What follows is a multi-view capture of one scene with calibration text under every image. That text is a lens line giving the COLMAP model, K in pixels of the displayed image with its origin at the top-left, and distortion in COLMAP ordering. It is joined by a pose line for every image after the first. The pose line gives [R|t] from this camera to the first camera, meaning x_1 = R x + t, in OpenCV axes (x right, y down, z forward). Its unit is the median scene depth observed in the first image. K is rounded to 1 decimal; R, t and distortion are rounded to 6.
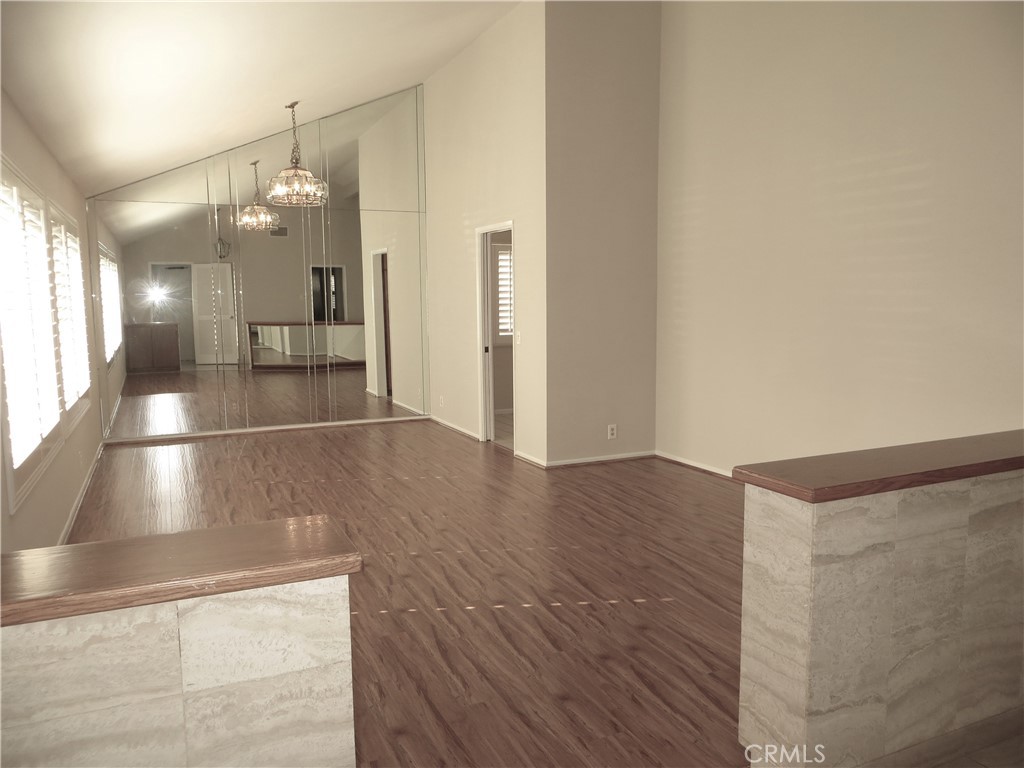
lens RADIAL K [[753.2, 0, 512.0], [0, 753.2, 384.0], [0, 0, 1]] dist [-0.000851, 0.001156]
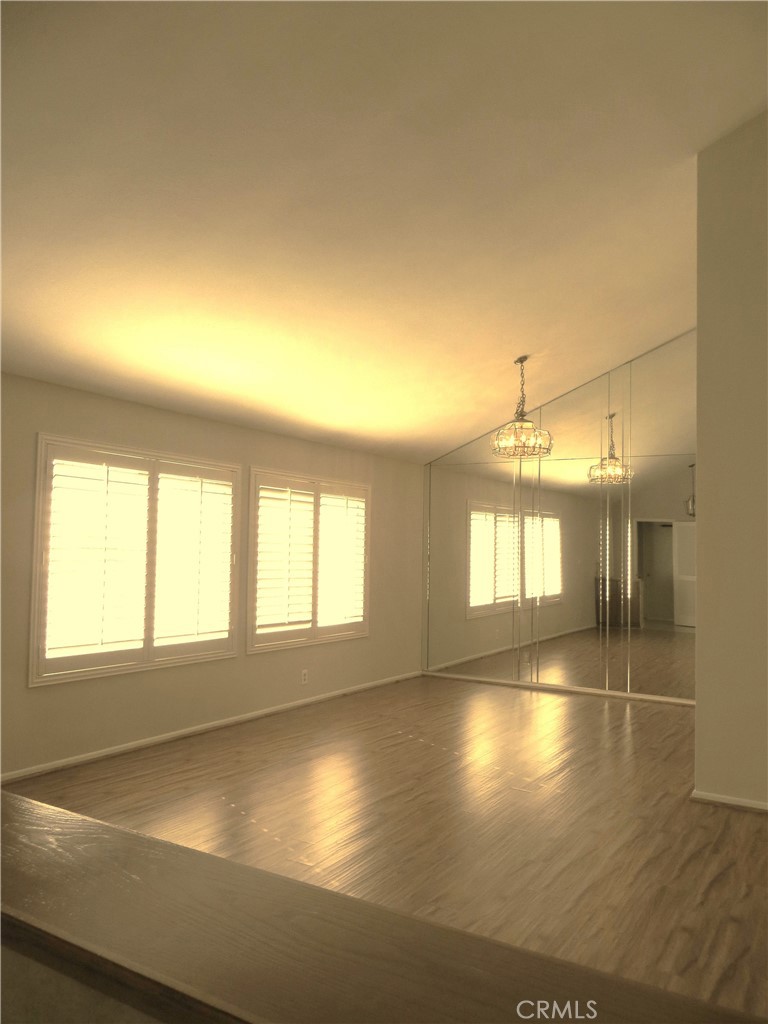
lens RADIAL K [[753.2, 0, 384.0], [0, 753.2, 512.0], [0, 0, 1]] dist [-0.000851, 0.001156]
pose [[0.620396, -0.006798, -0.784259, 0.380714], [-0.133105, 0.984544, -0.113828, -0.031012], [0.772911, 0.175008, 0.609903, 0.276118]]
